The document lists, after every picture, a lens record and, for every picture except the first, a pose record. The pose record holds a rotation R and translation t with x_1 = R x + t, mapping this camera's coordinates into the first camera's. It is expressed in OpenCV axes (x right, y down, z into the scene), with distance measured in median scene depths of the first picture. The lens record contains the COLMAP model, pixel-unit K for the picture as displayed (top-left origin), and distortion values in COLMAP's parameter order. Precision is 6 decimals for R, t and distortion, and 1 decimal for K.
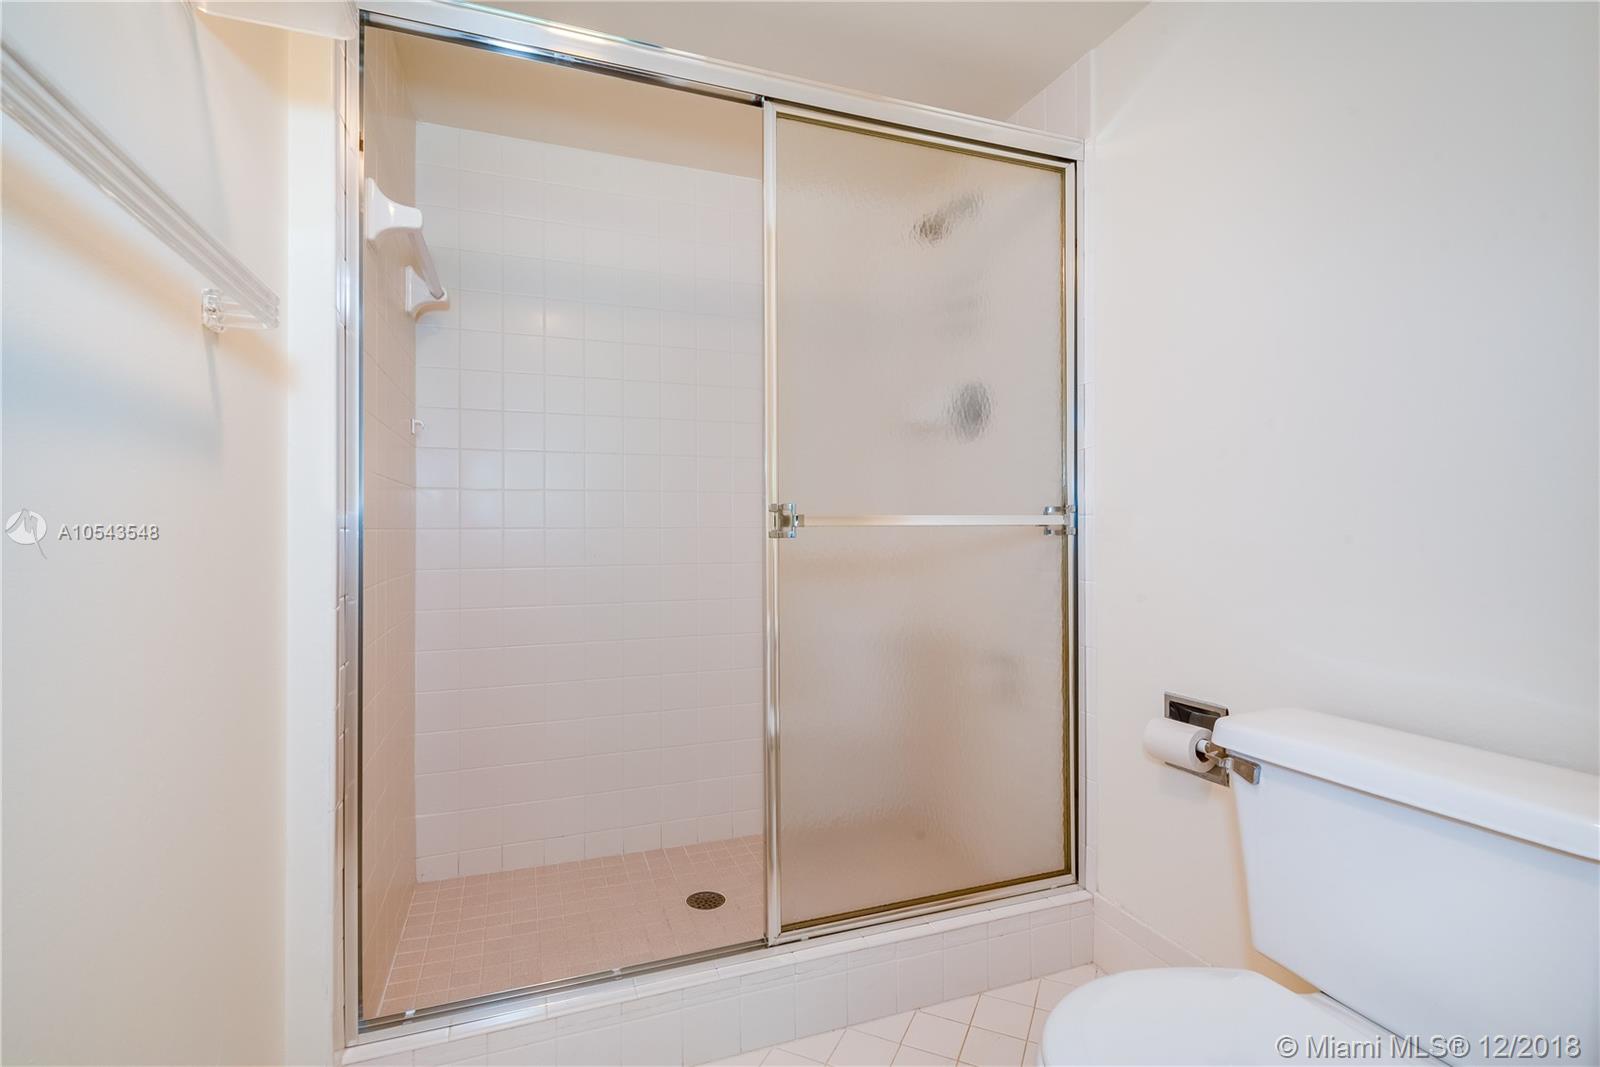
lens RADIAL K [[776.9, 0, 798.7], [0, 776.9, 531.1], [0, 0, 1]] dist [-0.013741, -0.005612]
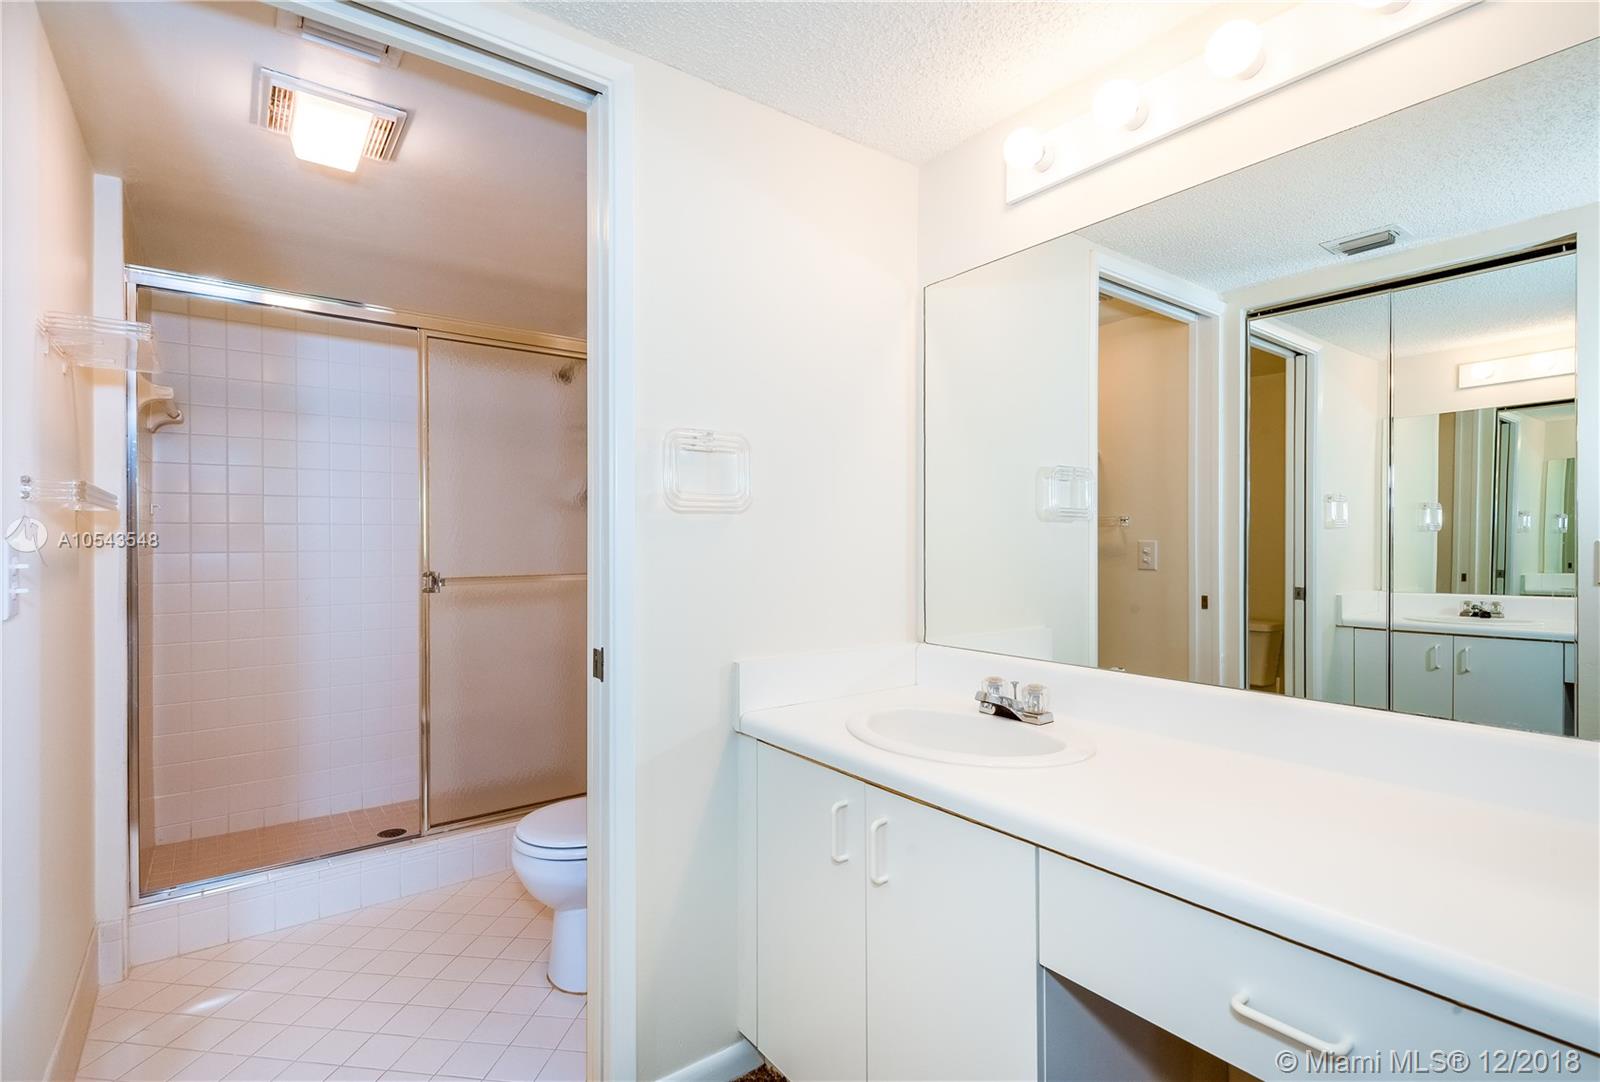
lens RADIAL K [[785.3, 0, 807.8], [0, 785.3, 546.5], [0, 0, 1]] dist [0.002246, -0.000442]
pose [[0.957863, -0.003471, 0.287203, 0.206018], [0.003008, 0.999993, 0.002054, -0.069648], [-0.287208, -0.001103, 0.957868, -0.646132]]
